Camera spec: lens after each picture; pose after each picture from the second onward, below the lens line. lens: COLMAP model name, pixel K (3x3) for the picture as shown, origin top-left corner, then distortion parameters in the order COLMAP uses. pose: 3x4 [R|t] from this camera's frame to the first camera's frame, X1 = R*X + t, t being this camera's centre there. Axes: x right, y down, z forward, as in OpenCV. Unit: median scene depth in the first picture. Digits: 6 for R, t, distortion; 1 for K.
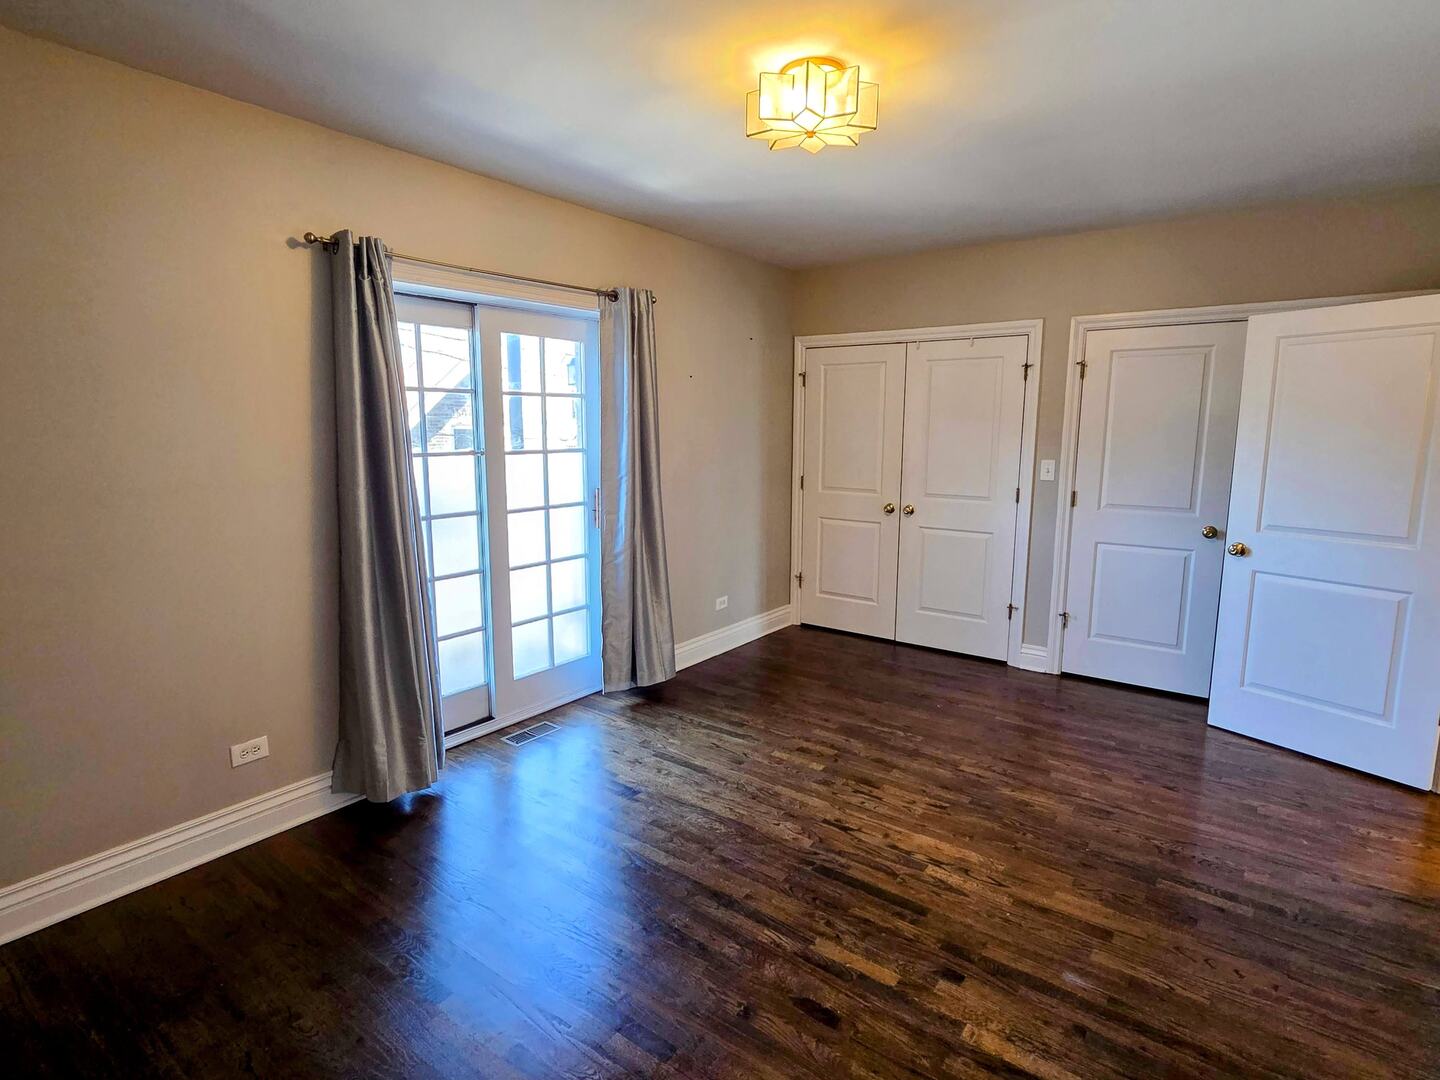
lens RADIAL K [[758.3, 0, 711.4], [0, 758.3, 535.0], [0, 0, 1]] dist [0.014391, 0.000573]
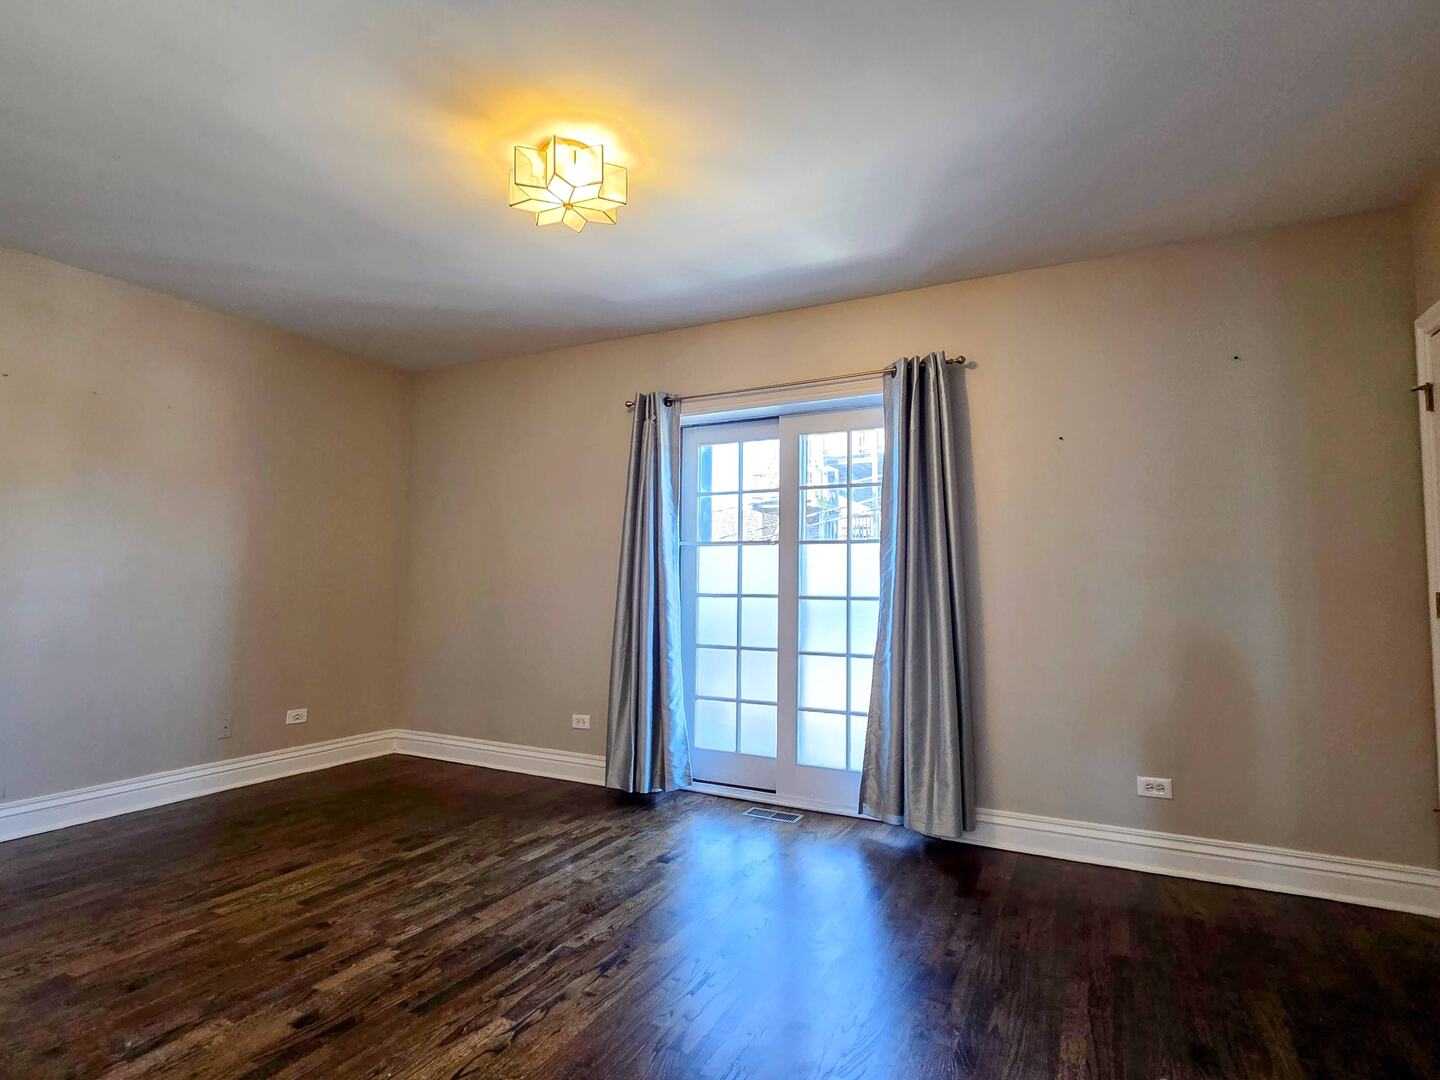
lens RADIAL K [[758.3, 0, 711.4], [0, 758.3, 535.0], [0, 0, 1]] dist [0.014391, 0.000573]
pose [[0.163879, -0.071890, -0.983858, 1.059612], [-0.153720, 0.983297, -0.097454, 0.008994], [0.974430, 0.167209, 0.150090, 0.972003]]
